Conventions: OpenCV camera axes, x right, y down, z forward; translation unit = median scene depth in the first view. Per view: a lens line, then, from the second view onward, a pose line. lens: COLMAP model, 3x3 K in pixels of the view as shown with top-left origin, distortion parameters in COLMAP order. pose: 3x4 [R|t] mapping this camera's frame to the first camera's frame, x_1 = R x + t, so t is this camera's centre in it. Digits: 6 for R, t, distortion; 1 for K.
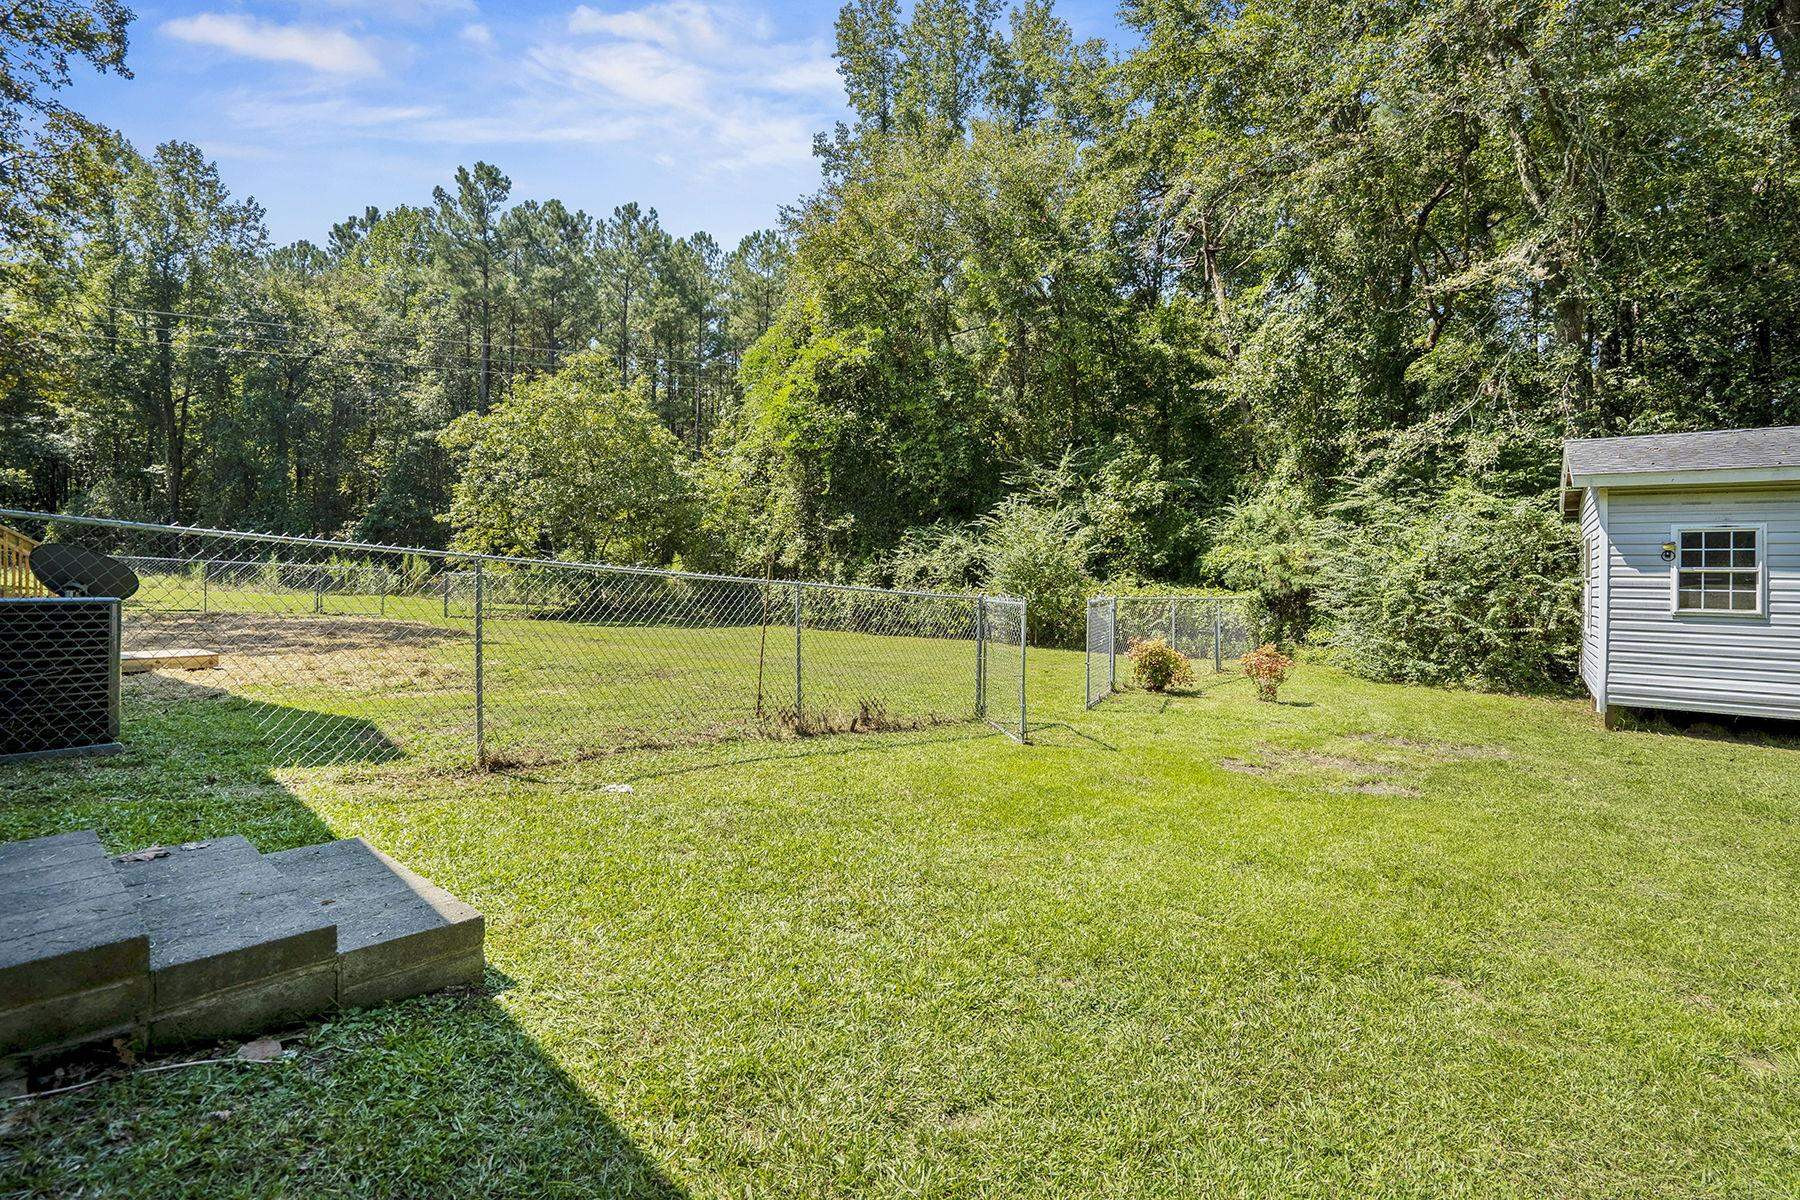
lens RADIAL K [[818.1, 0, 900.0], [0, 818.1, 600.0], [0, 0, 1]] dist [-0.044124, 0.014529]
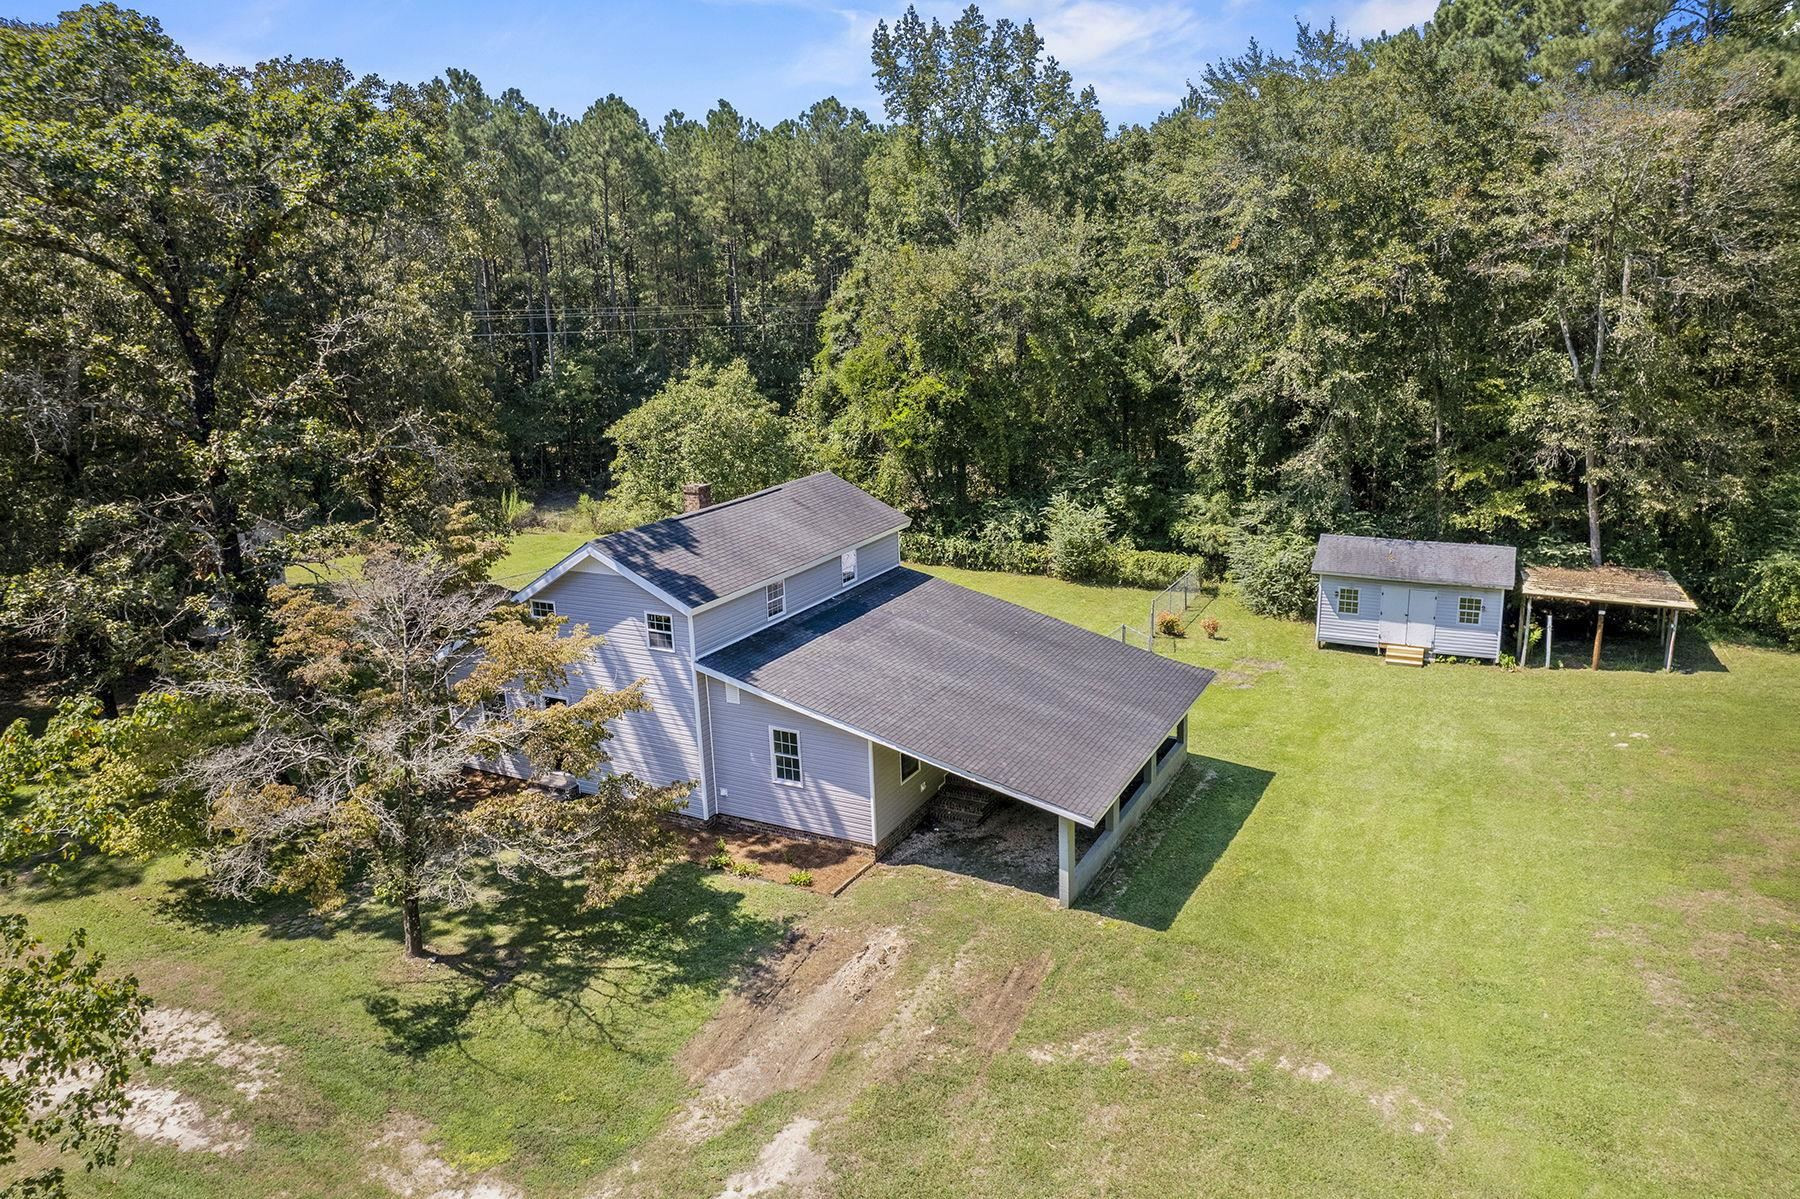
lens RADIAL K [[1166.7, 0, 900.0], [0, 1166.7, 599.5], [0, 0, 1]] dist [-0.001121, -0.000205]
pose [[0.976501, -0.092058, 0.194860, -0.689188], [0.040347, 0.966280, 0.254311, -0.547981], [-0.211701, -0.240473, 0.947288, -1.281543]]
